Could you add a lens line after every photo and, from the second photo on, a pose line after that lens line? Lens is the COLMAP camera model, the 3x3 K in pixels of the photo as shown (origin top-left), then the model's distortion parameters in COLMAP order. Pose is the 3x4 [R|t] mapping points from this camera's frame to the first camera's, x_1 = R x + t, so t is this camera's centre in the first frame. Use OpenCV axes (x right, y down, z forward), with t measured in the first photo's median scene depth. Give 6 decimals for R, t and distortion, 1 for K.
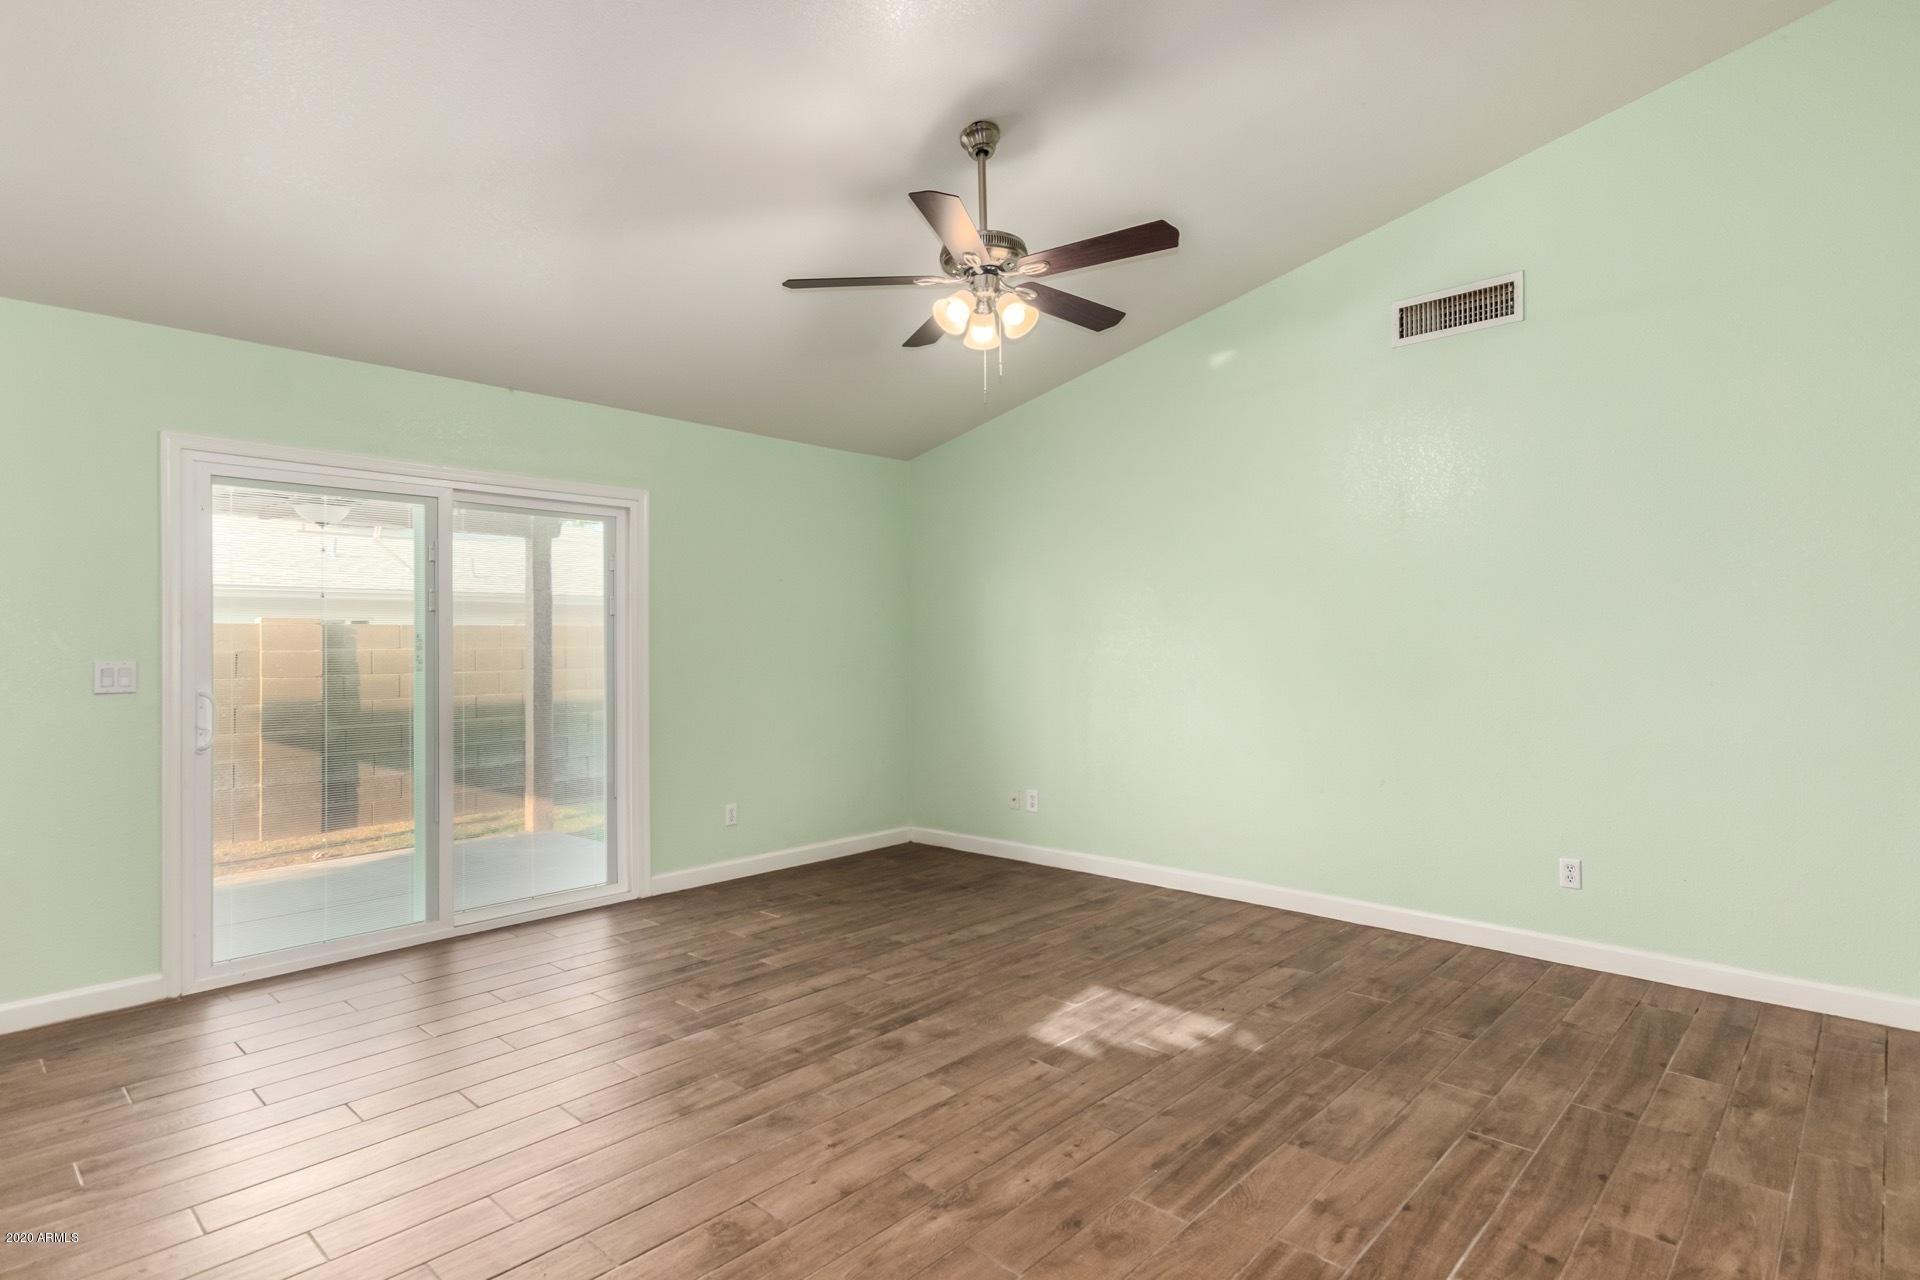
lens RADIAL K [[1006.6, 0, 952.1], [0, 1006.6, 646.9], [0, 0, 1]] dist [0.024563, -0.001740]
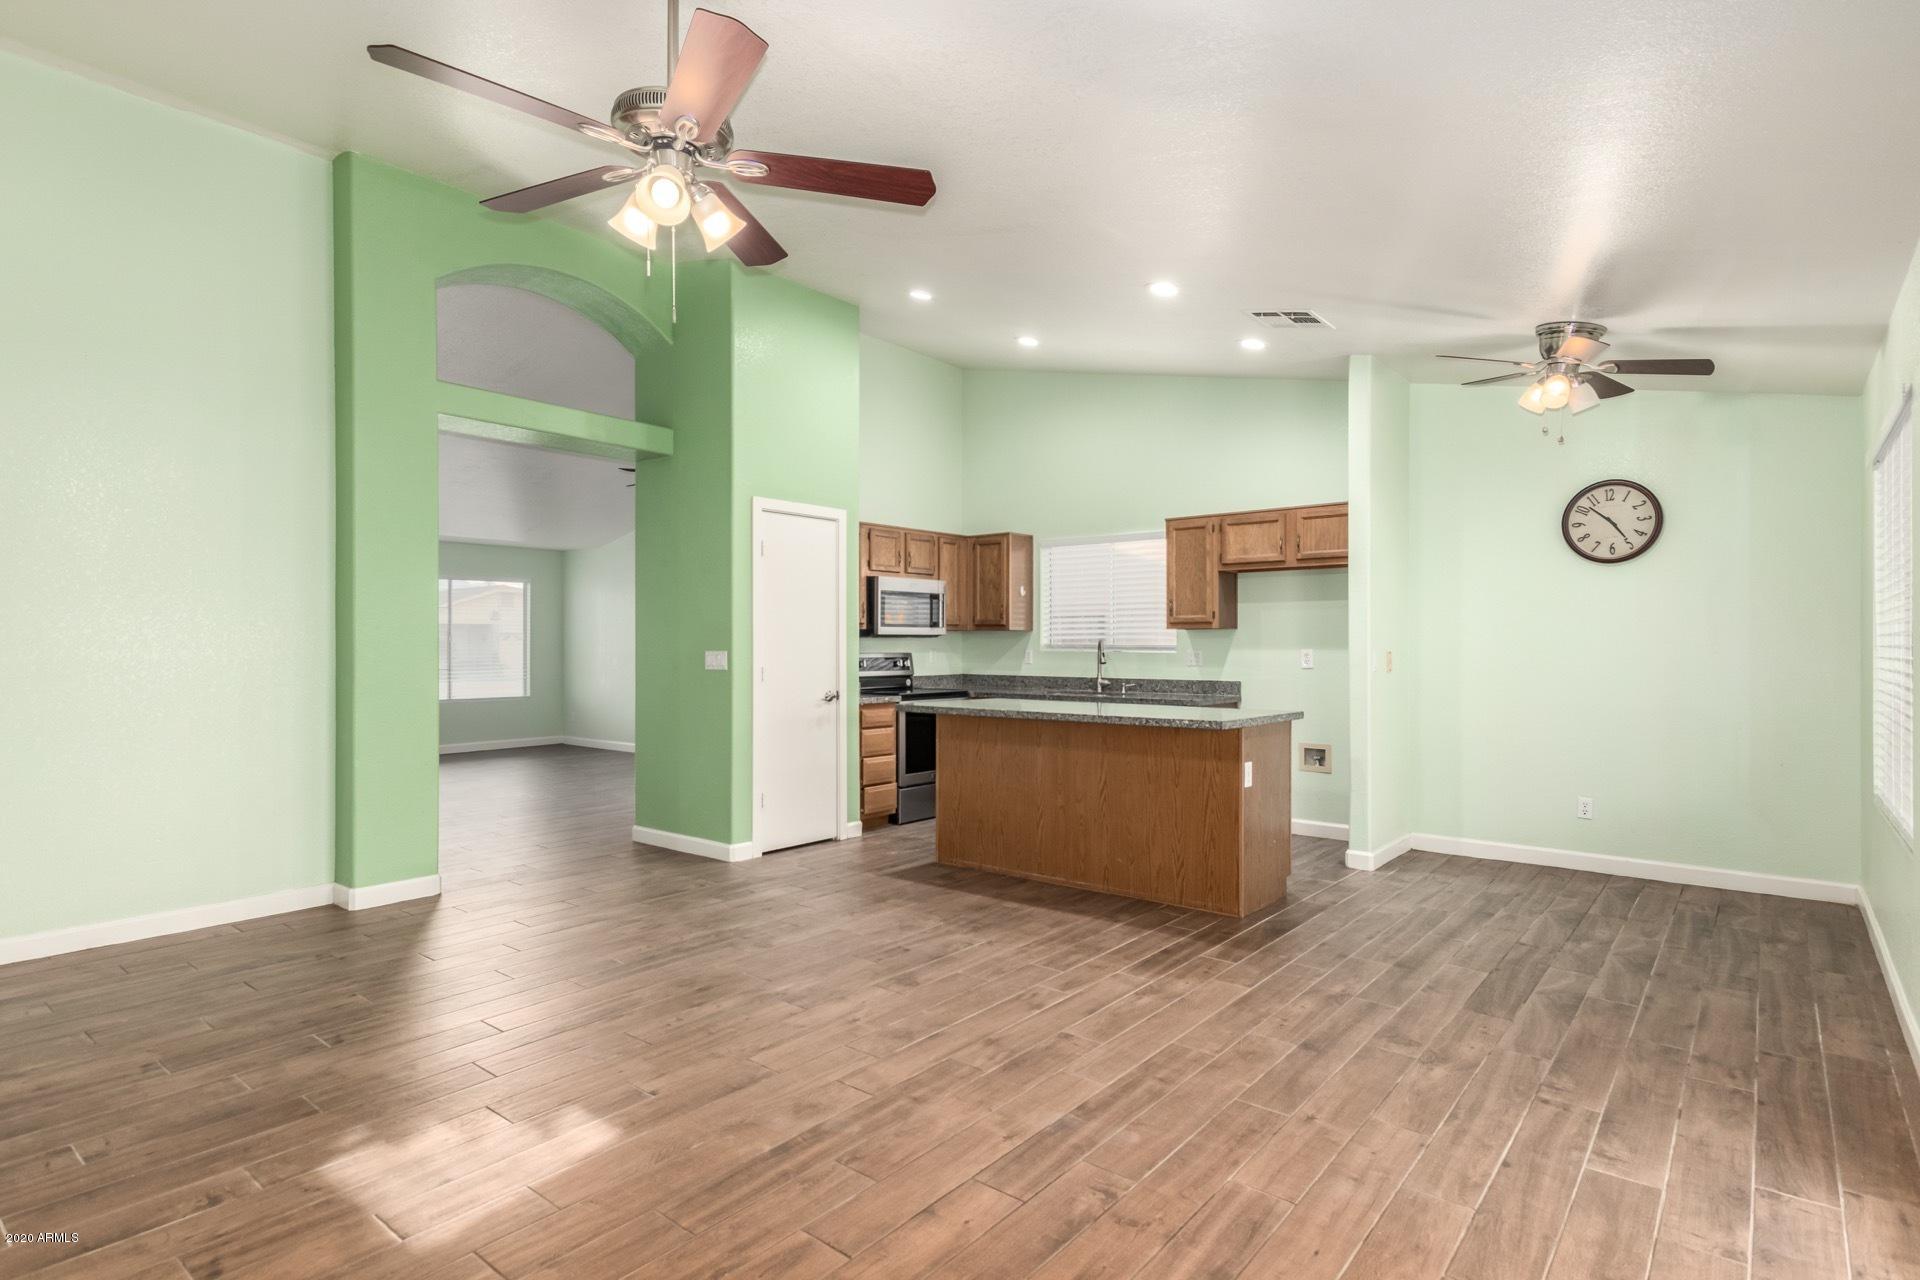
lens RADIAL K [[1006.6, 0, 964.2], [0, 1006.6, 638.0], [0, 0, 1]] dist [0.024563, -0.001740]
pose [[-0.997025, 0.011339, -0.076246, -0.124023], [0.010895, 0.999921, 0.006238, -0.008931], [0.076311, 0.005388, -0.997070, 1.757422]]
